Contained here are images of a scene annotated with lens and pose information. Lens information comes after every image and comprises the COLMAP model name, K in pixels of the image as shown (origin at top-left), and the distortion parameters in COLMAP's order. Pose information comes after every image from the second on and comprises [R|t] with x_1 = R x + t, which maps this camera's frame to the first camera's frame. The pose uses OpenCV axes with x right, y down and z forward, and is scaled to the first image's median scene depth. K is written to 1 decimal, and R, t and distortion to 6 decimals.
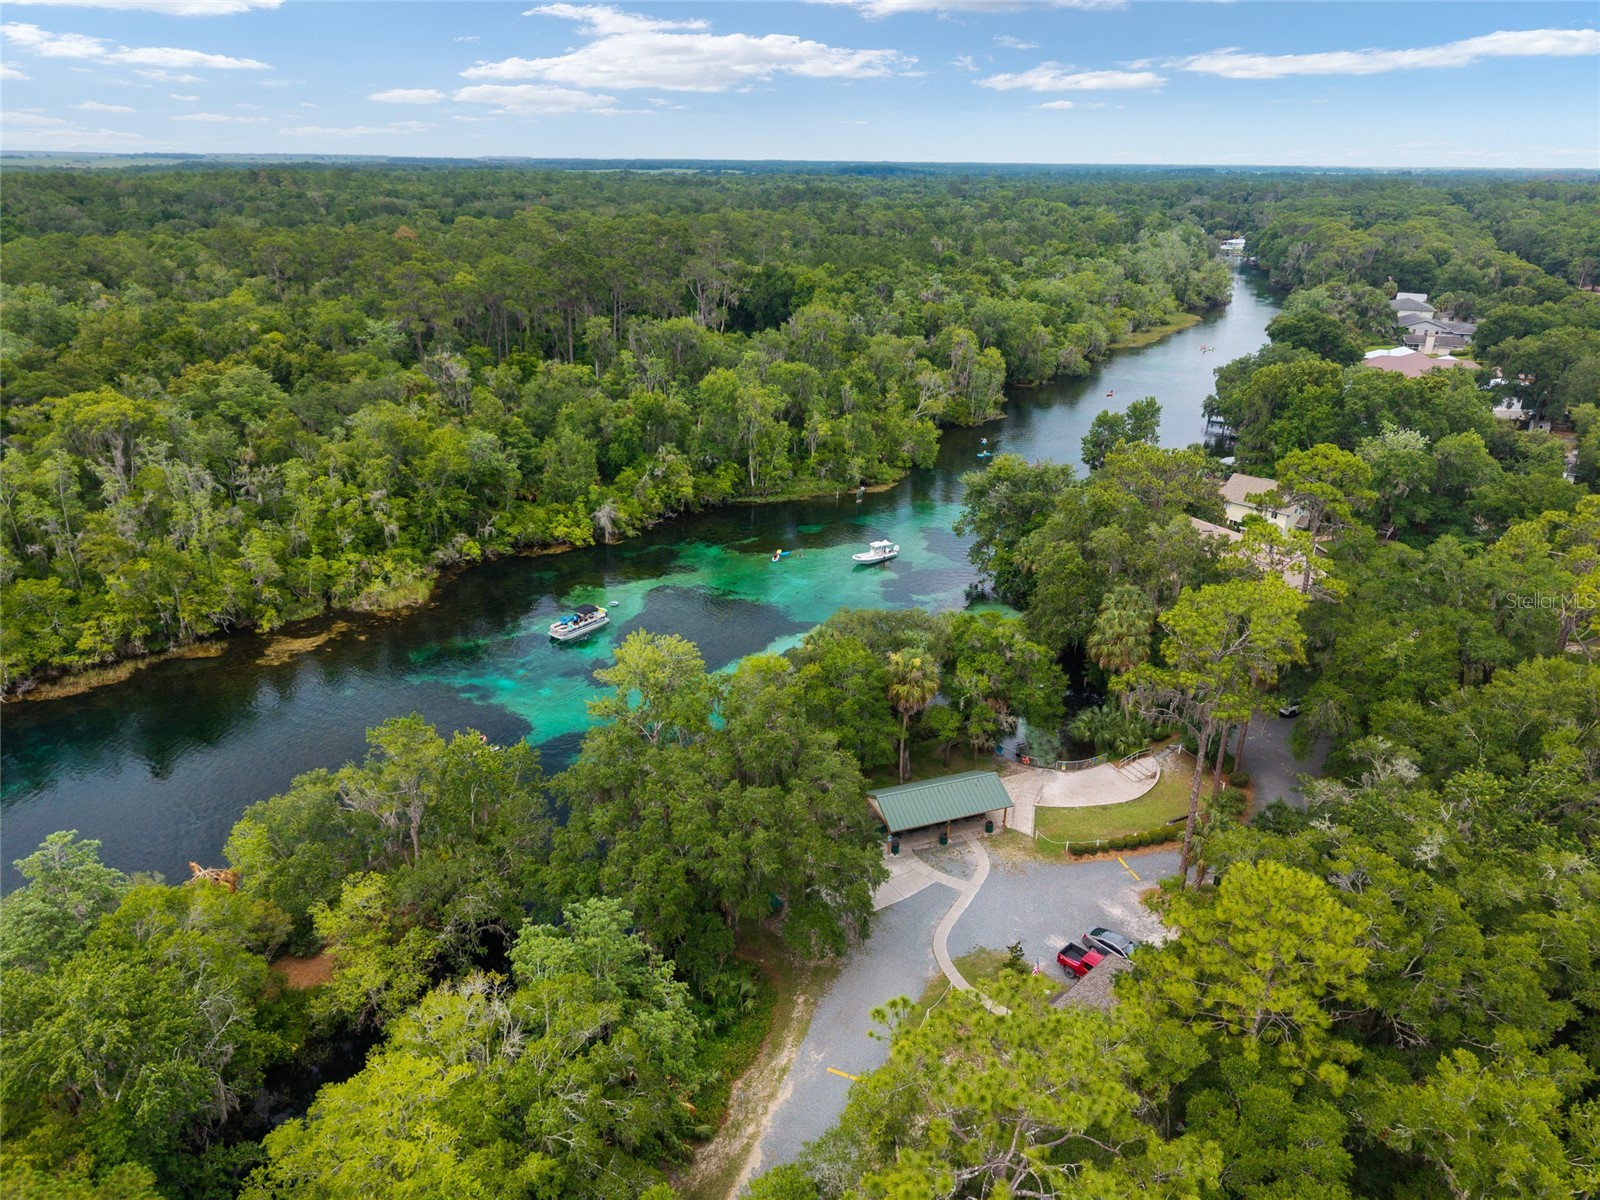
lens RADIAL K [[1113.2, 0, 765.9], [0, 1113.2, 598.0], [0, 0, 1]] dist [0.060356, -0.085068]
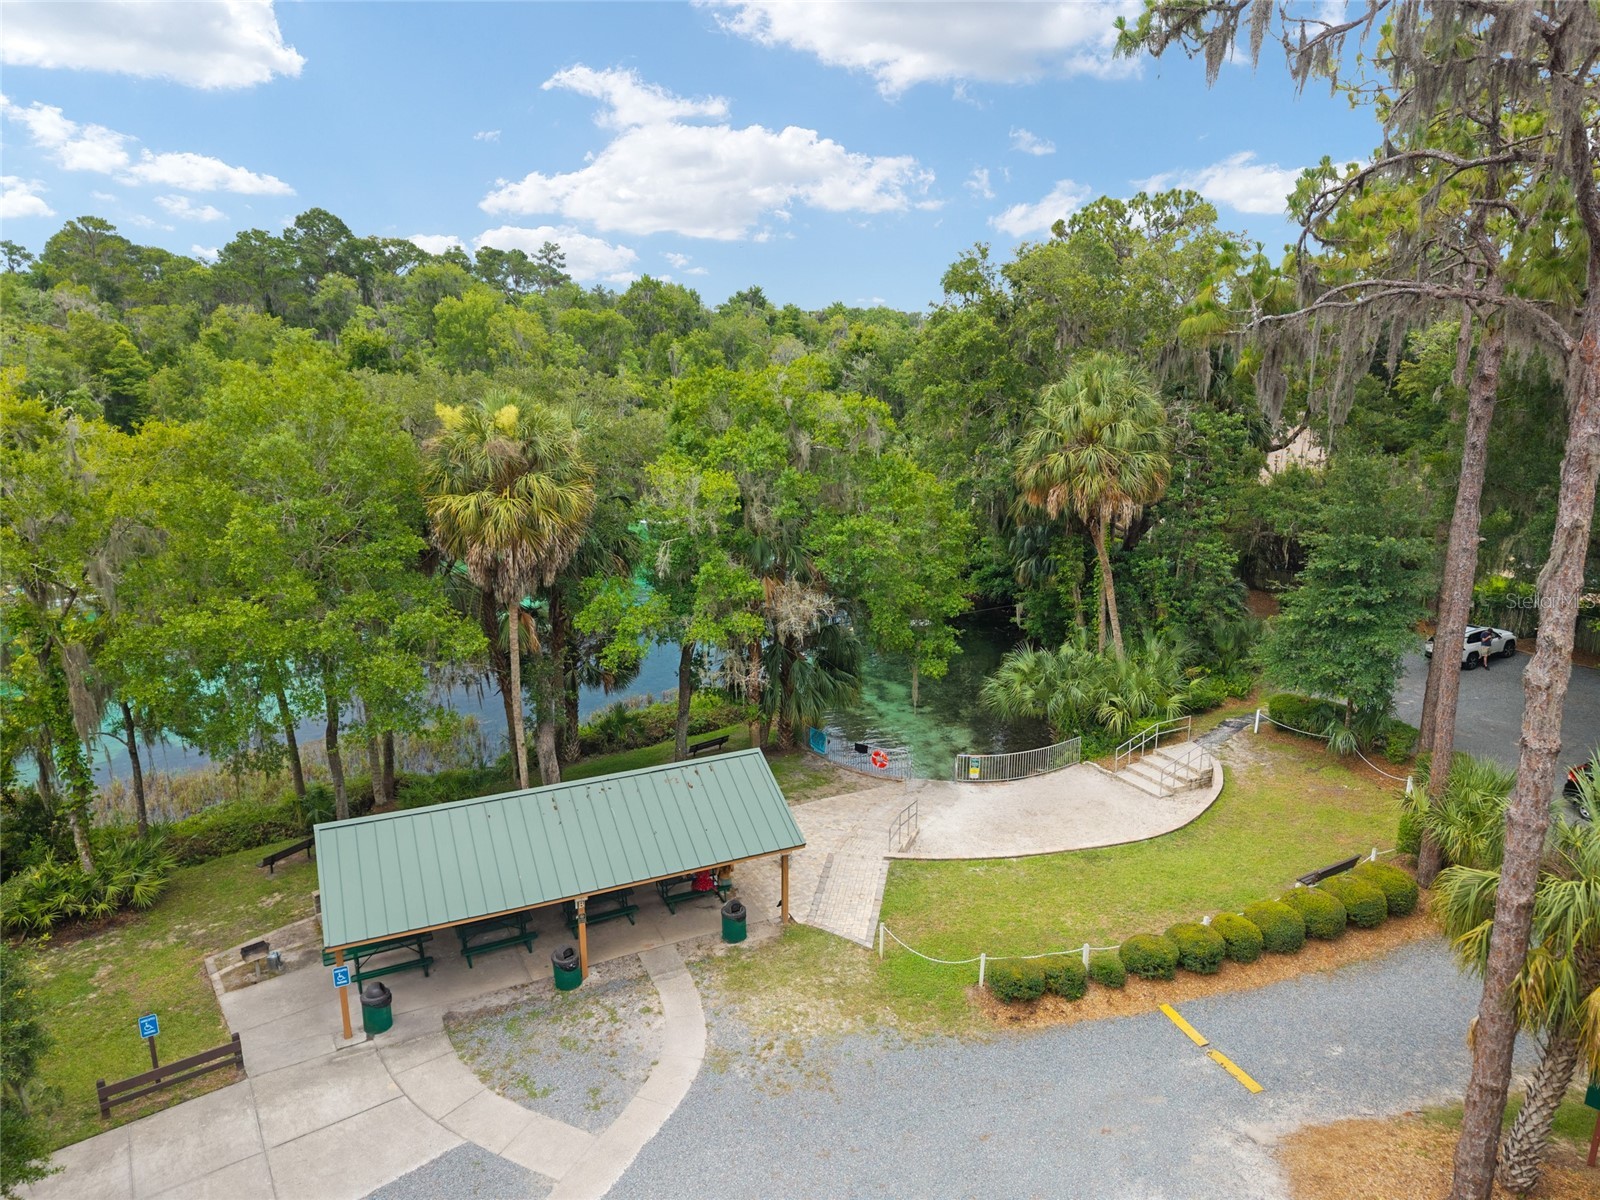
lens RADIAL K [[1113.2, 0, 765.9], [0, 1113.2, 598.0], [0, 0, 1]] dist [0.060356, -0.085068]
pose [[0.998063, -0.026319, 0.056373, 0.190583], [0.033834, 0.990018, -0.136820, 0.156195], [-0.052209, 0.138462, 0.988991, 0.671993]]
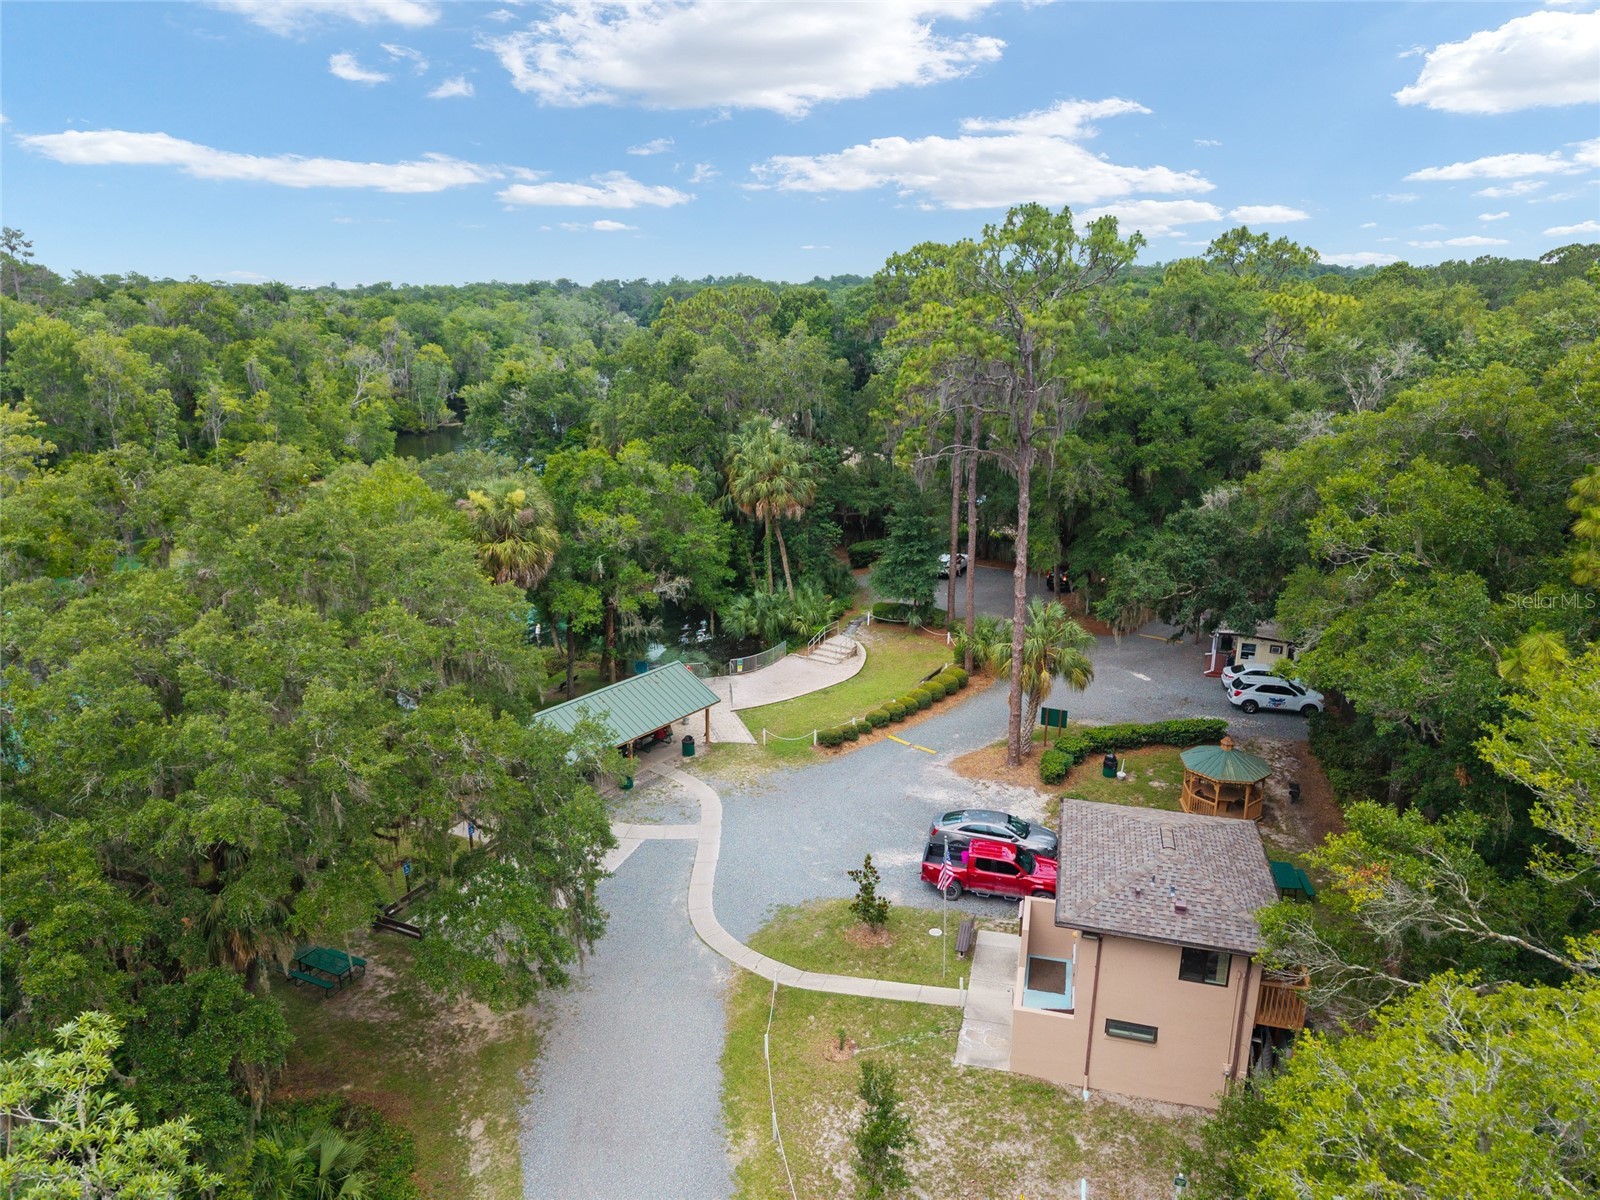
lens RADIAL K [[1104.1, 0, 800.0], [0, 1104.1, 600.0], [0, 0, 1]] dist [0.127883, -0.164032]
pose [[0.852389, -0.150000, 0.500932, -0.036897], [0.199894, 0.978686, -0.047083, 0.164644], [-0.483193, 0.140267, 0.864205, 0.433441]]
